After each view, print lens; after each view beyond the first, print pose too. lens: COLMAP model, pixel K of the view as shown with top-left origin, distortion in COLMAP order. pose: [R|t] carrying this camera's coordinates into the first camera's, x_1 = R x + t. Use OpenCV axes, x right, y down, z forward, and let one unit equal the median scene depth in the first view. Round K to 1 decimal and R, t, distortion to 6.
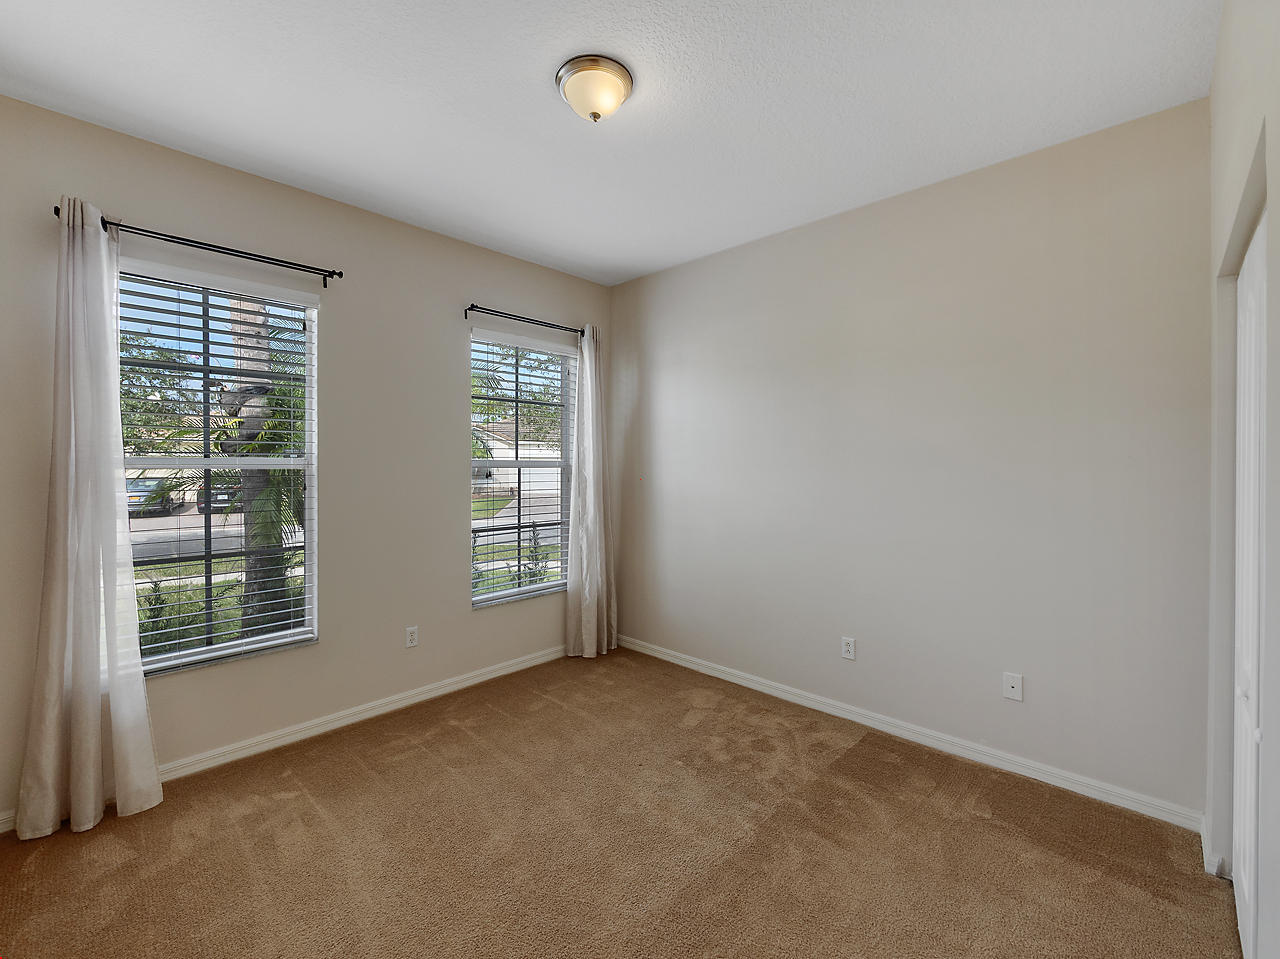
lens RADIAL K [[541.8, 0, 641.4], [0, 541.8, 471.4], [0, 0, 1]] dist [-0.008128, 0.001504]
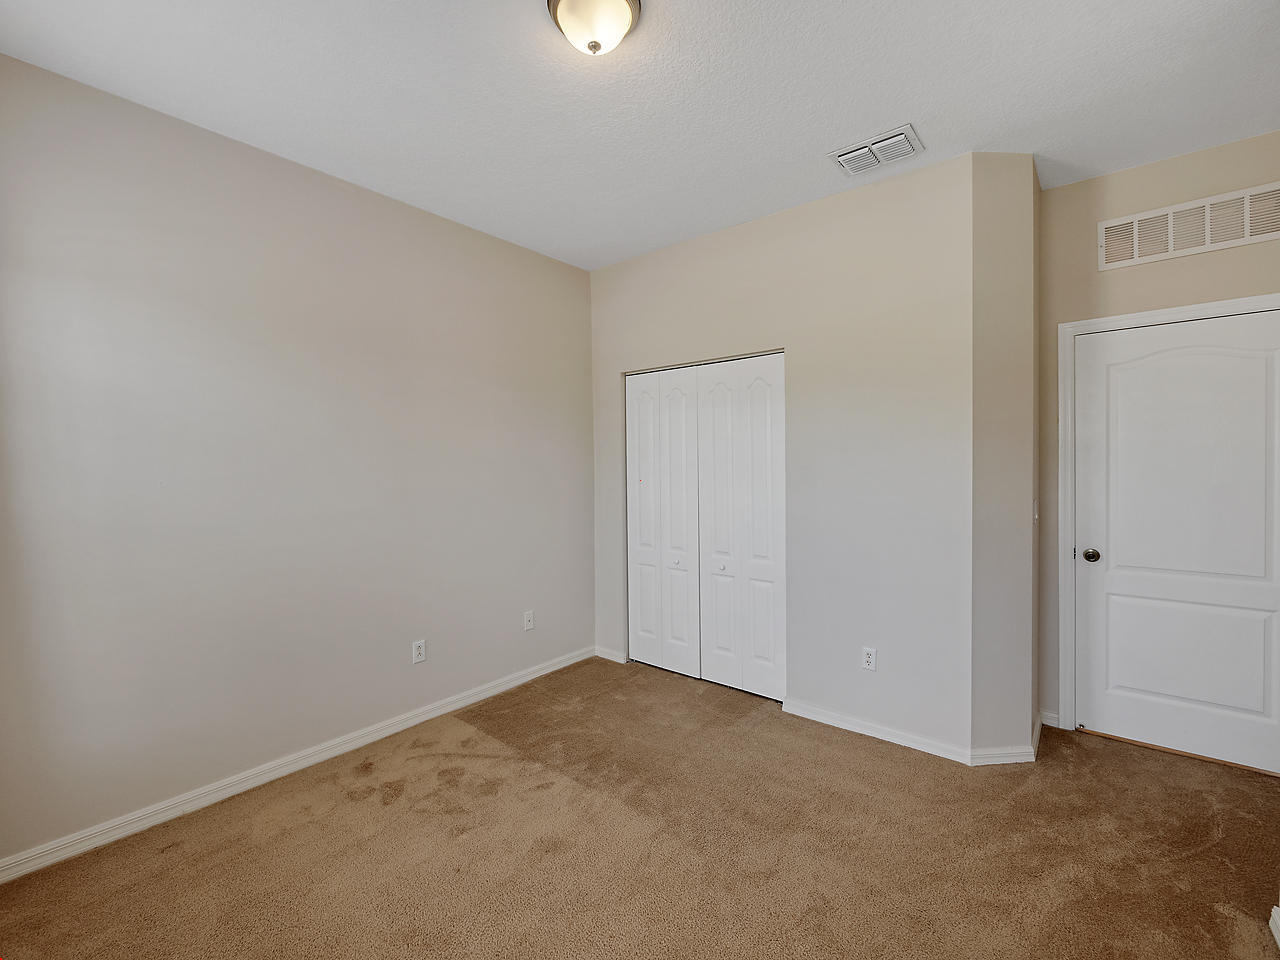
lens RADIAL K [[541.8, 0, 641.0], [0, 541.8, 474.6], [0, 0, 1]] dist [-0.008128, 0.001504]
pose [[-0.082105, -0.007026, 0.996599, -0.671385], [0.011365, 0.999904, 0.007986, 0.001734], [-0.996559, 0.011982, -0.082017, 0.715844]]
